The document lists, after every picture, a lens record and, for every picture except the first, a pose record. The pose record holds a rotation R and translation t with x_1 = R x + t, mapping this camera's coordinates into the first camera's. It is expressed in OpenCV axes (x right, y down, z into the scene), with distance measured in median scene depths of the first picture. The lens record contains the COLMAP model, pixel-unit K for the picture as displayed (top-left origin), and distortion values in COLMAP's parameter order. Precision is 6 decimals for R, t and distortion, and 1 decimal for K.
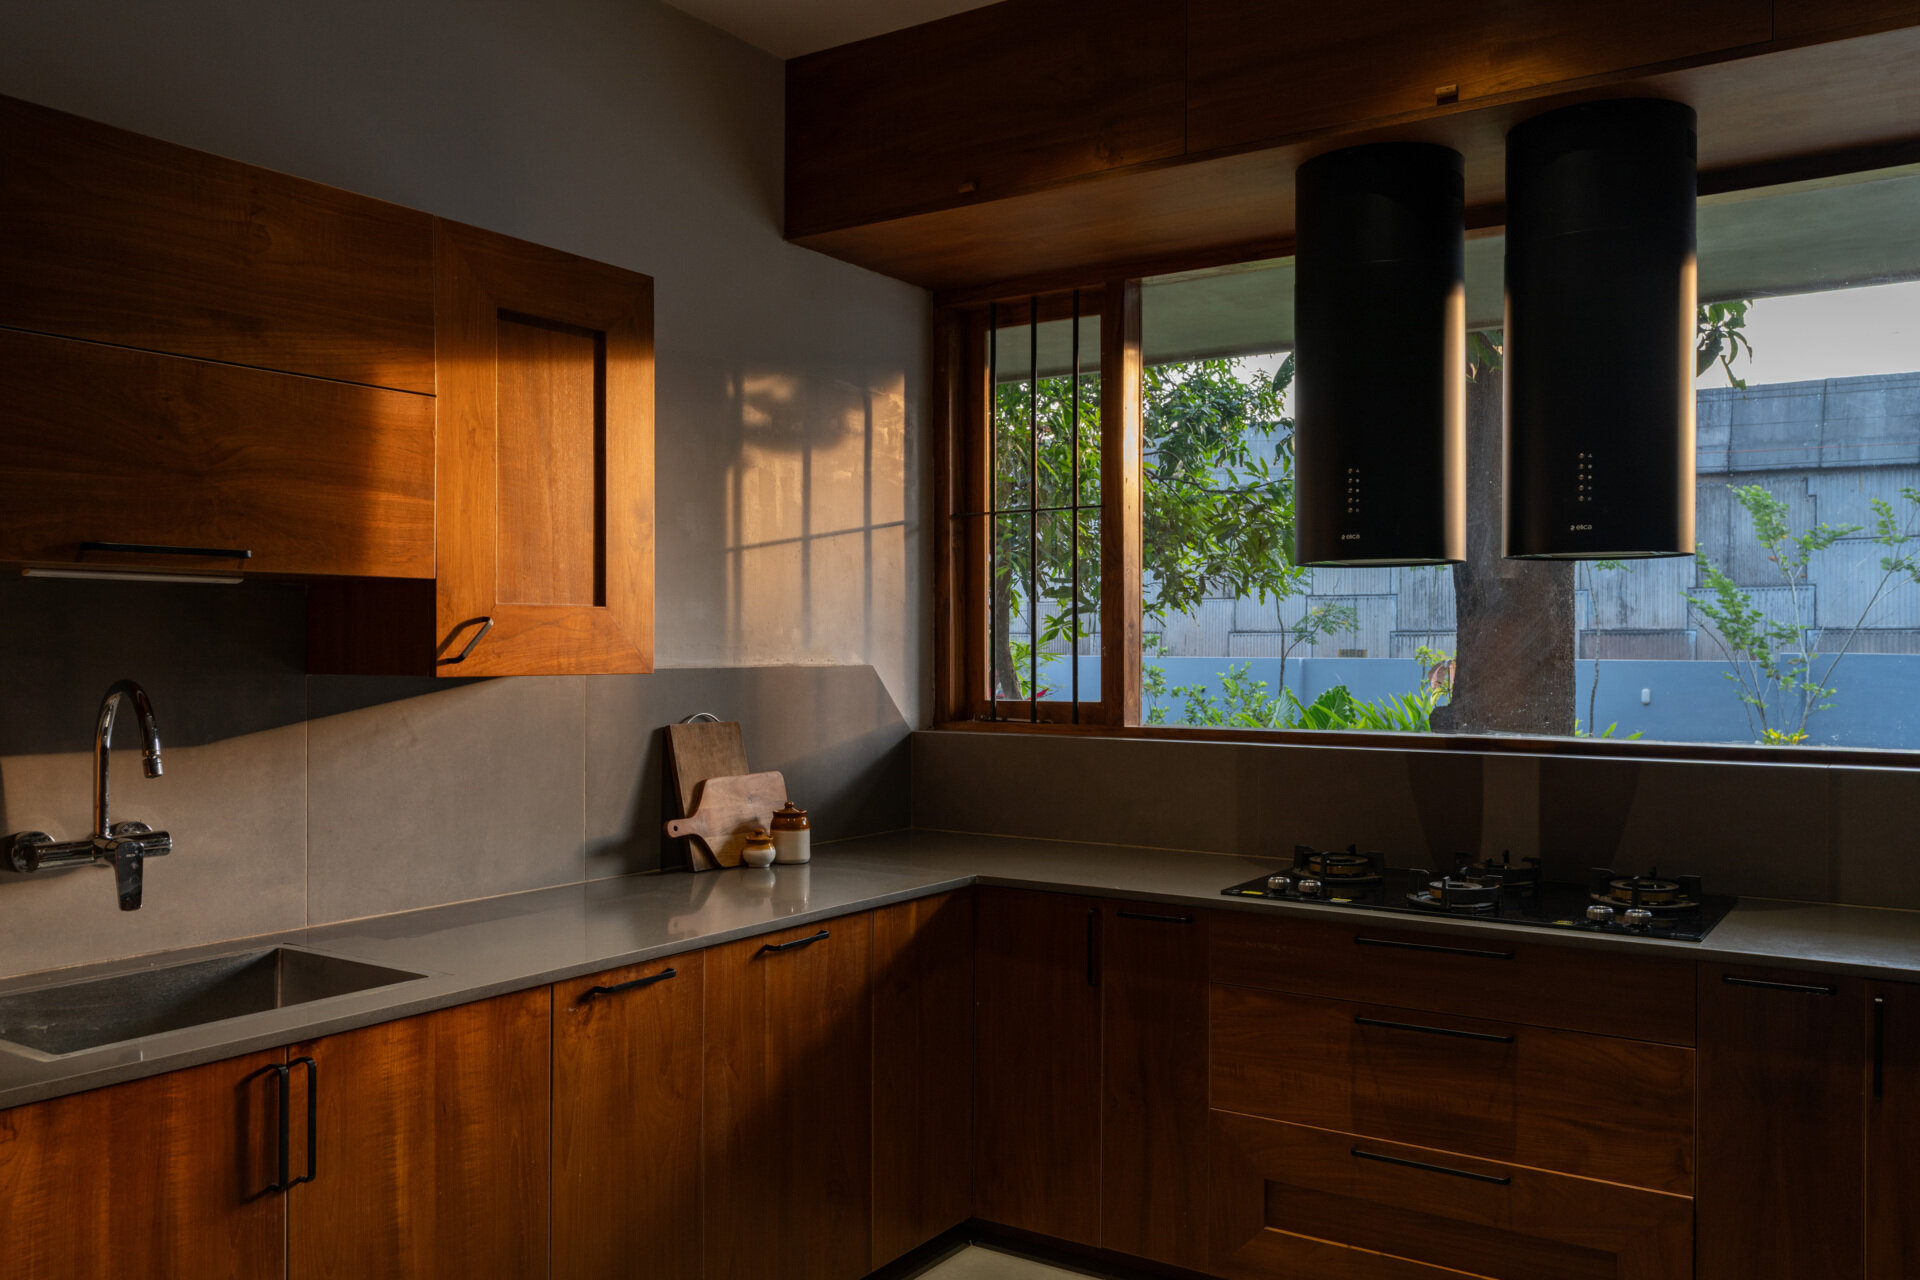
lens RADIAL K [[1517.3, 0, 992.5], [0, 1517.3, 649.3], [0, 0, 1]] dist [0.002773, -0.000167]
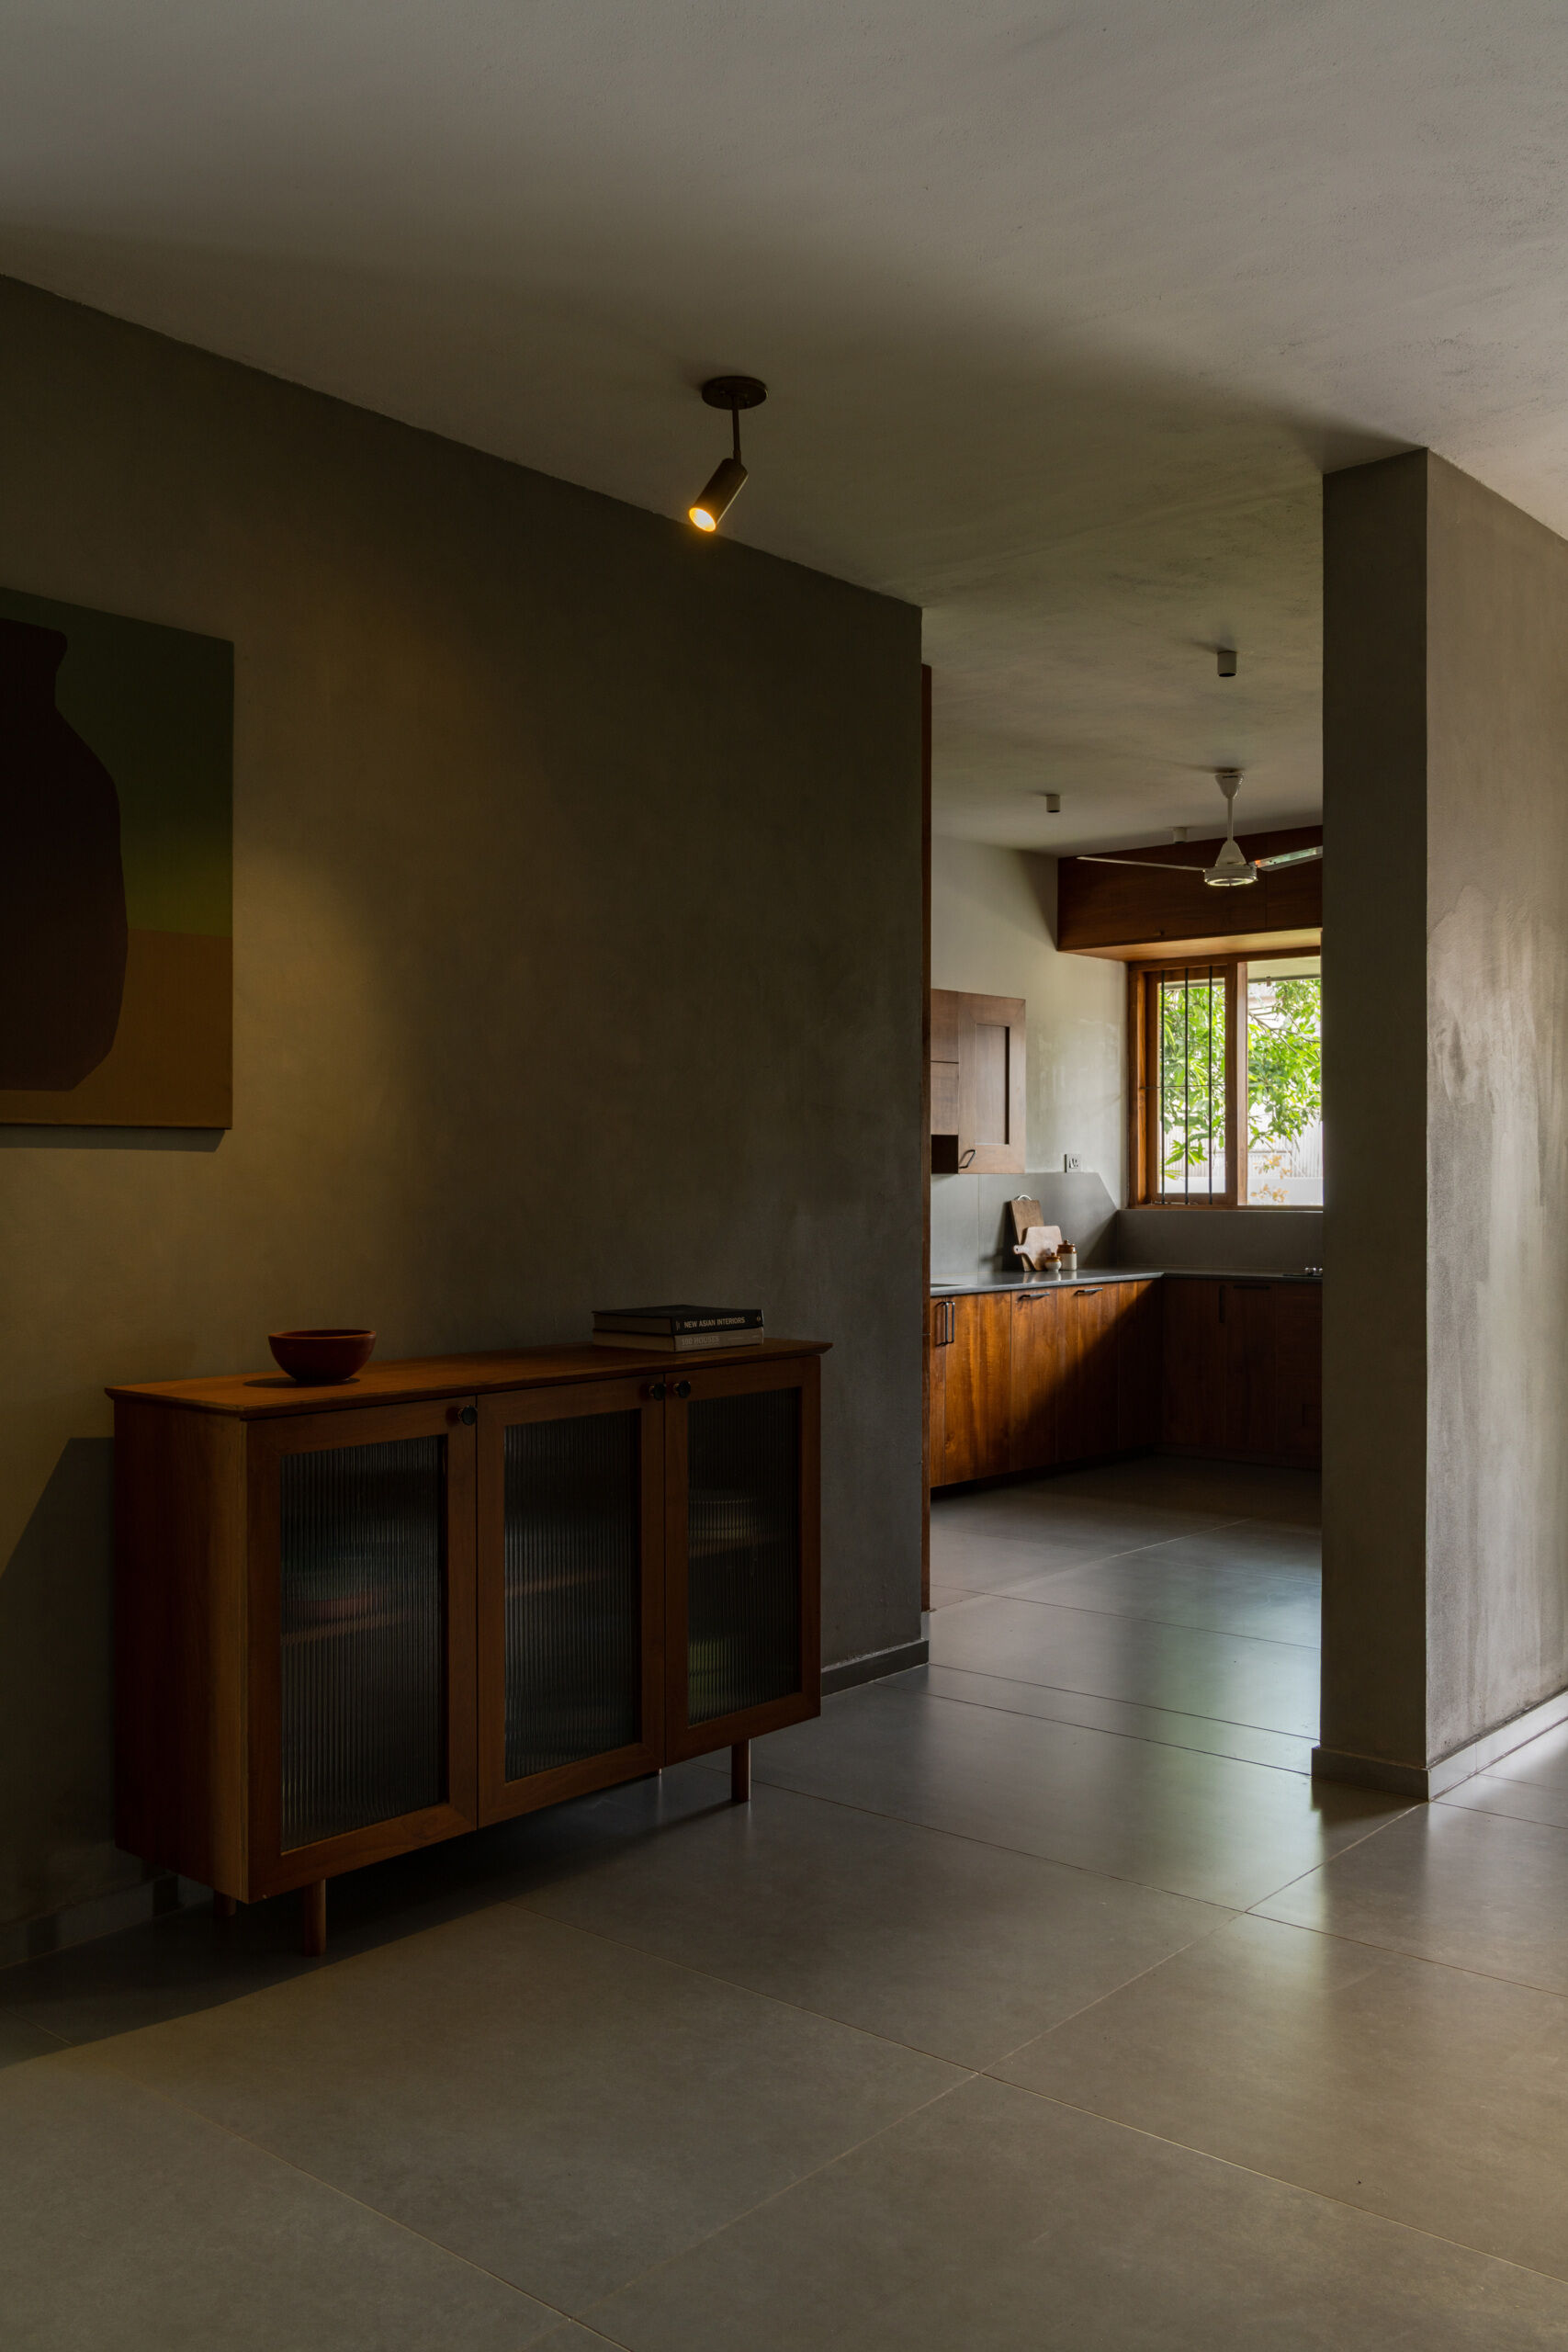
lens RADIAL K [[1858.5, 0, 784.0], [0, 1858.5, 1176.0], [0, 0, 1]] dist [0.002773, -0.000167]
pose [[0.987995, -0.000697, -0.154482, -0.118200], [0.000514, 0.999999, -0.001225, 0.017760], [0.154482, 0.001131, 0.987995, -1.425587]]
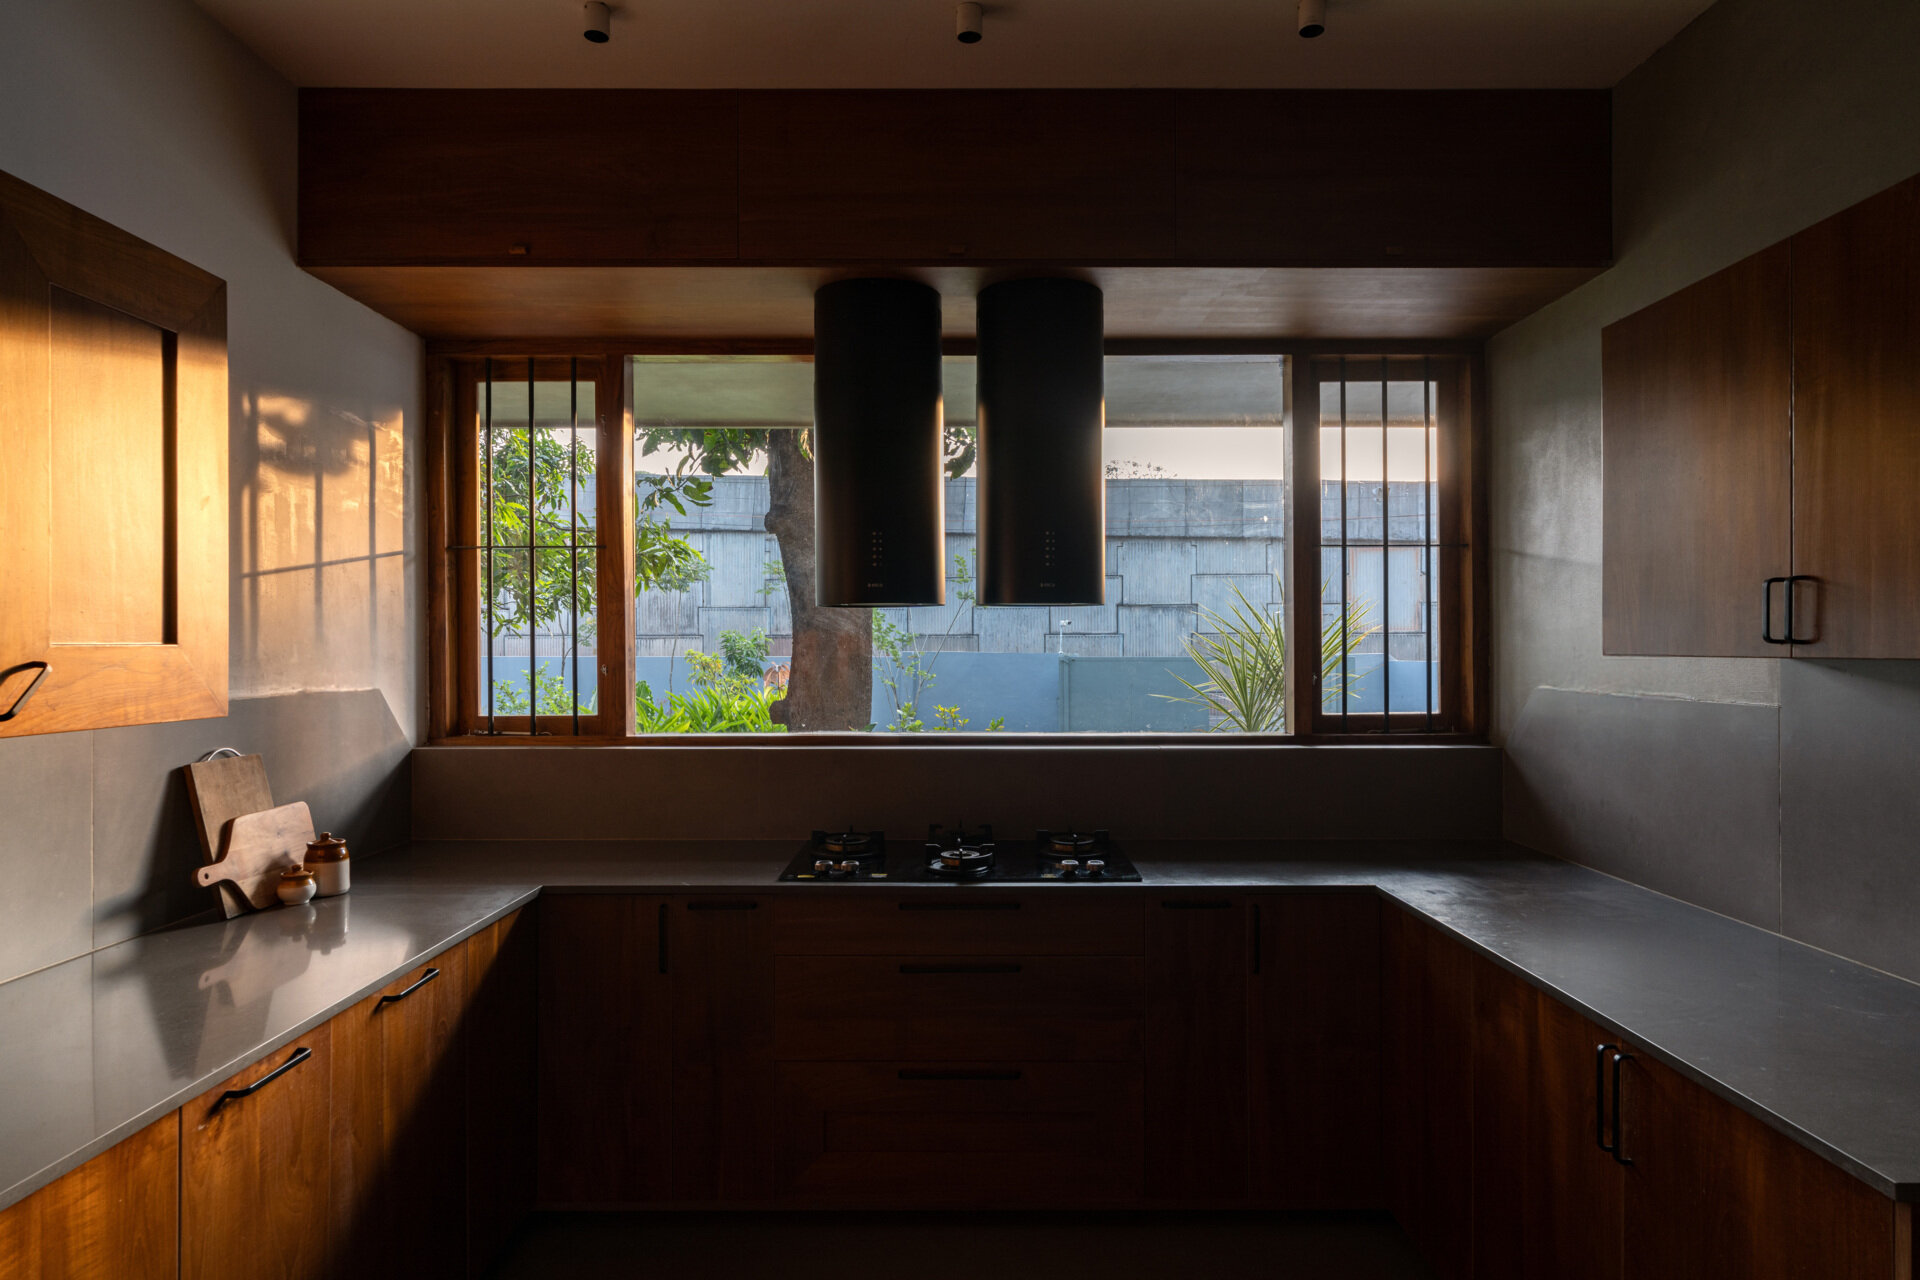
lens RADIAL K [[1090.3, 0, 960.0], [0, 1090.3, 640.0], [0, 0, 1]] dist [0.000947, 0.001596]
pose [[0.839803, 0.000187, 0.542891, -0.166296], [0.002660, 0.999987, -0.004459, -0.020381], [-0.542884, 0.005189, 0.839792, 0.168405]]
